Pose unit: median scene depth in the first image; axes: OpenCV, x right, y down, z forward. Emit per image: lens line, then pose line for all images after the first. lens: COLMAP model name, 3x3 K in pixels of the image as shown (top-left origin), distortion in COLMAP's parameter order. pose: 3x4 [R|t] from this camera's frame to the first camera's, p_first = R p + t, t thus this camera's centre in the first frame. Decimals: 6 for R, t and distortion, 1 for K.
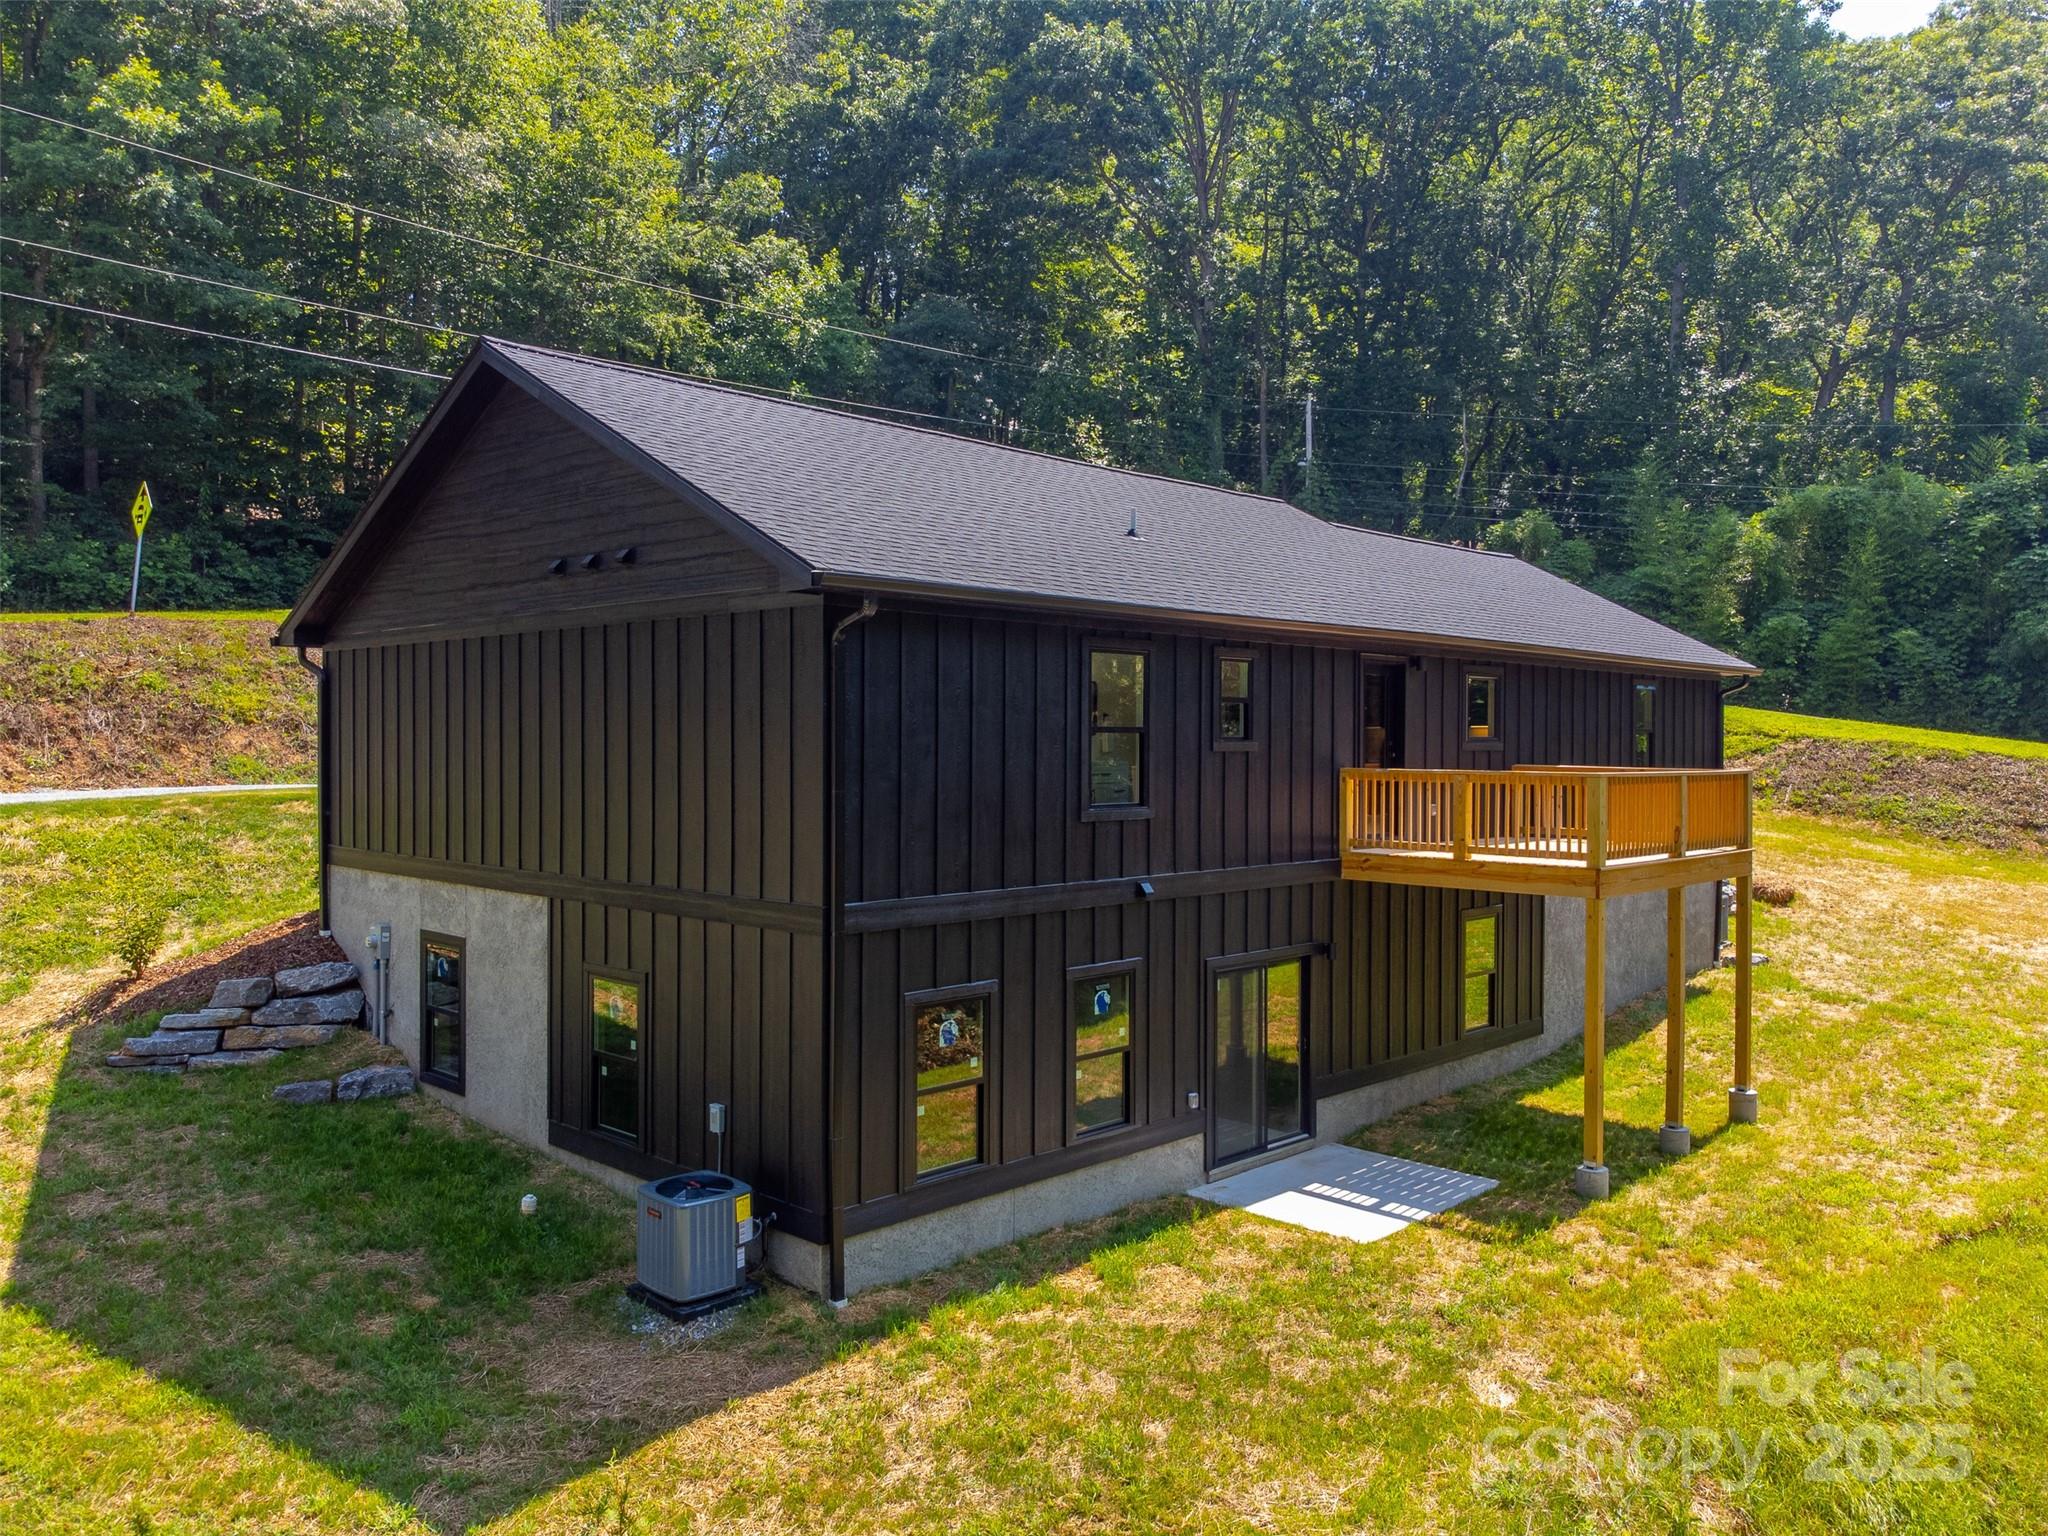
lens RADIAL K [[1502.4, 0, 1059.4], [0, 1502.4, 761.8], [0, 0, 1]] dist [0.014632, 0.003969]
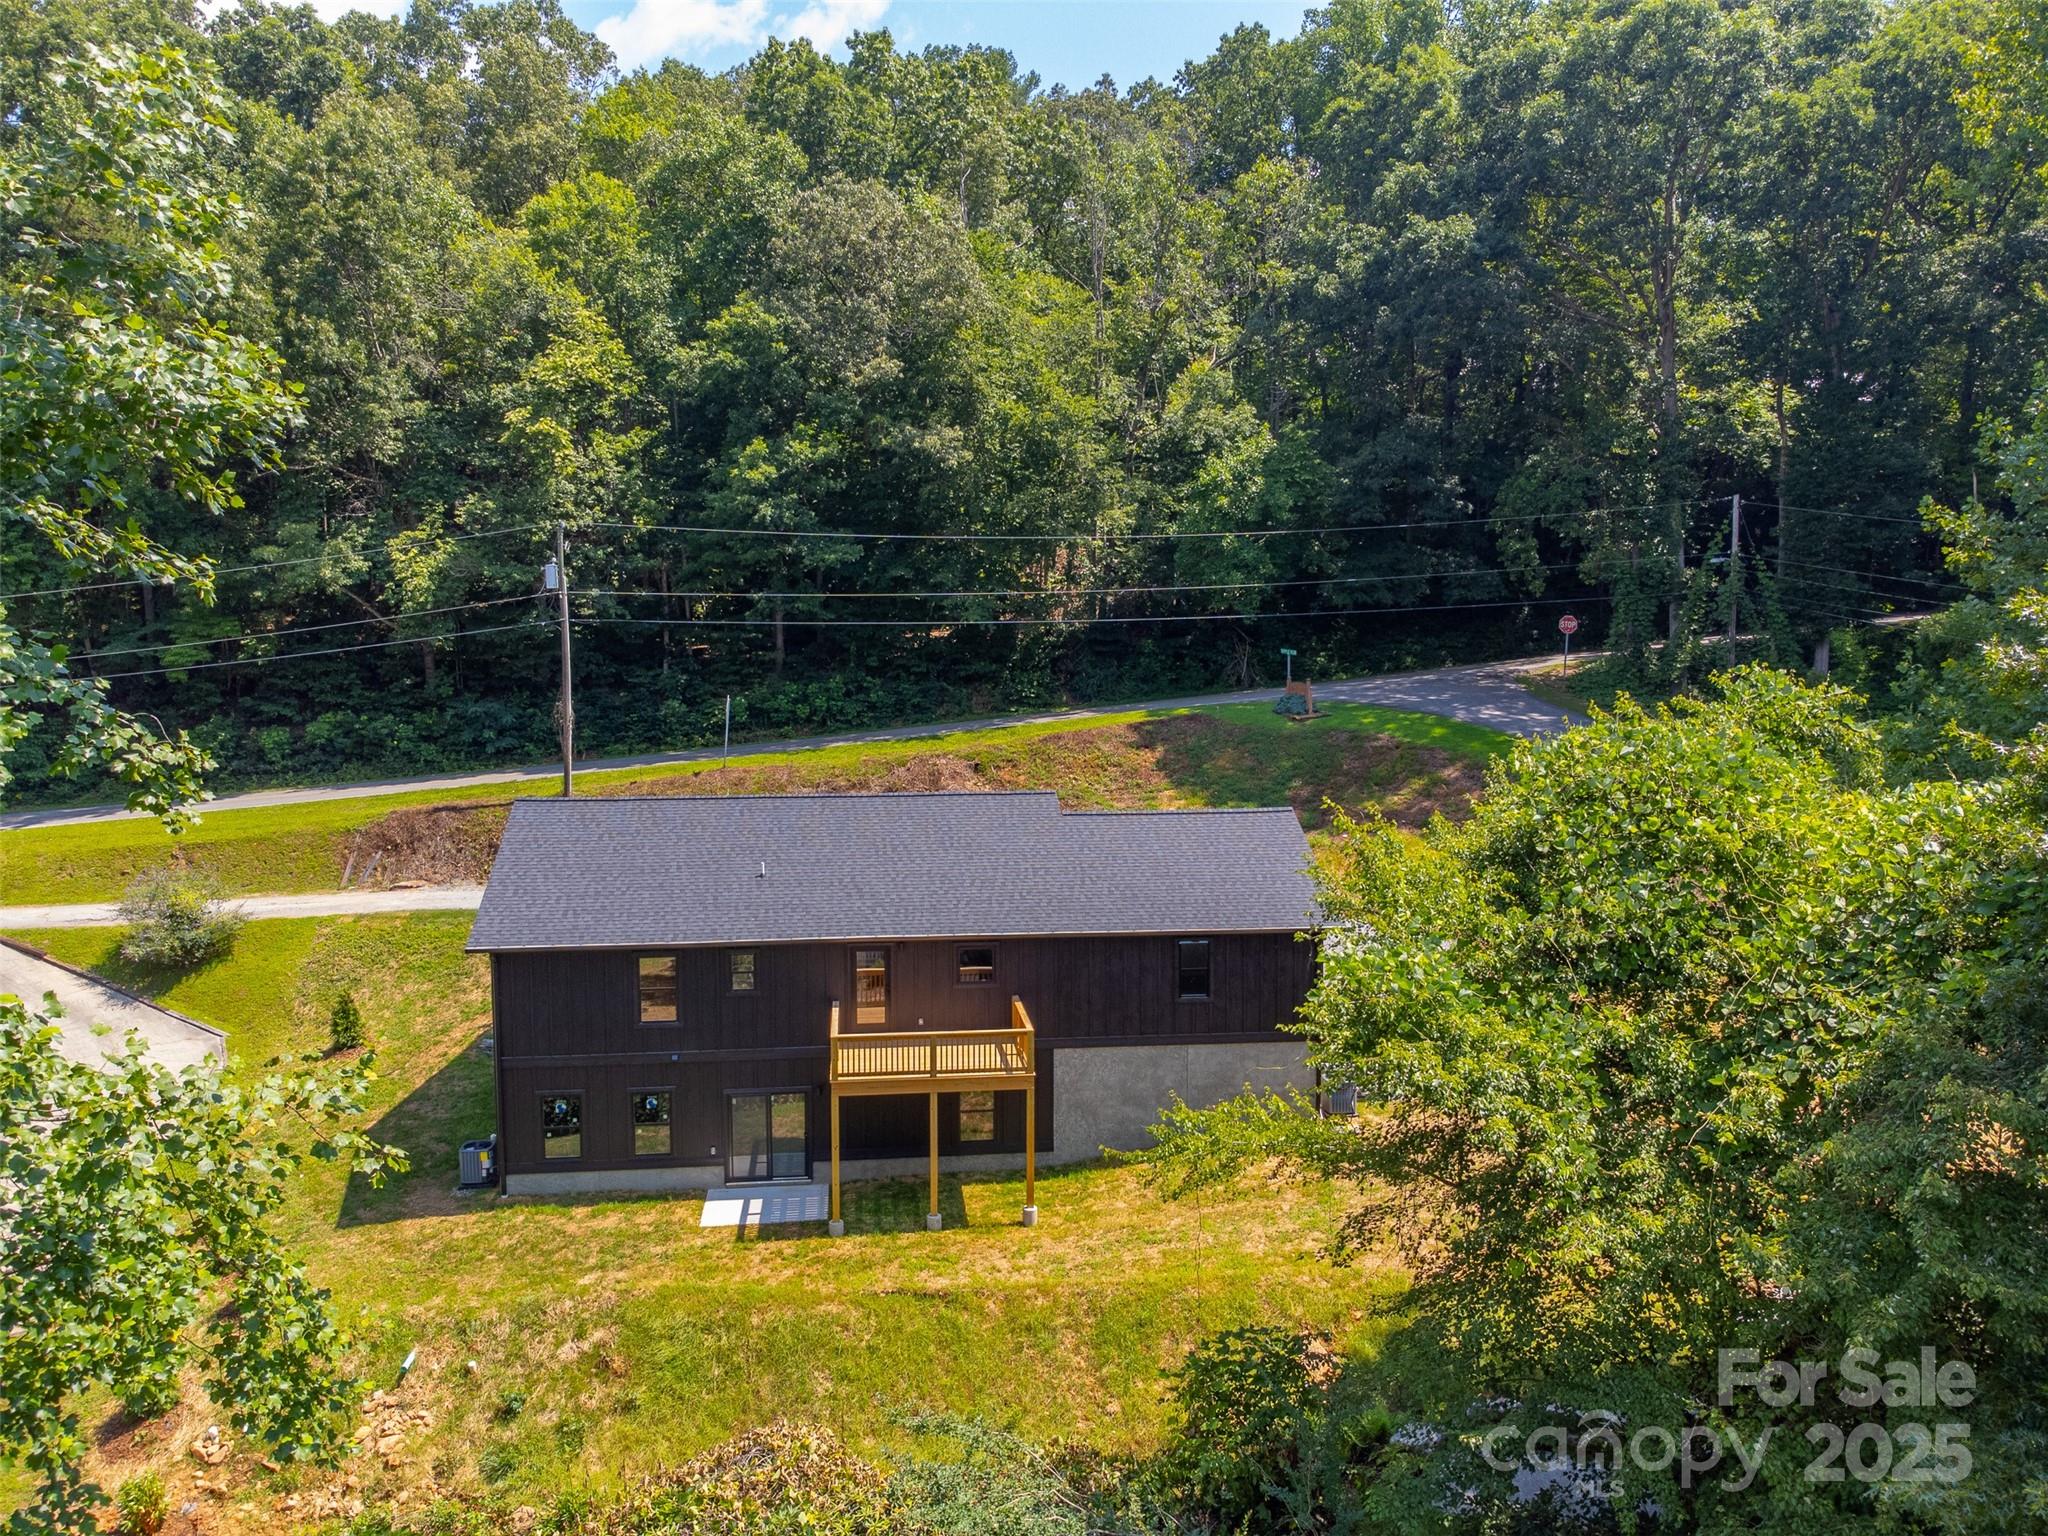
lens RADIAL K [[1502.4, 0, 1059.4], [0, 1502.4, 761.8], [0, 0, 1]] dist [0.014632, 0.003969]
pose [[0.785775, 0.048740, -0.616589, 1.925494], [-0.010993, 0.997833, 0.064867, -0.522740], [0.618415, -0.044193, 0.784608, -0.426589]]
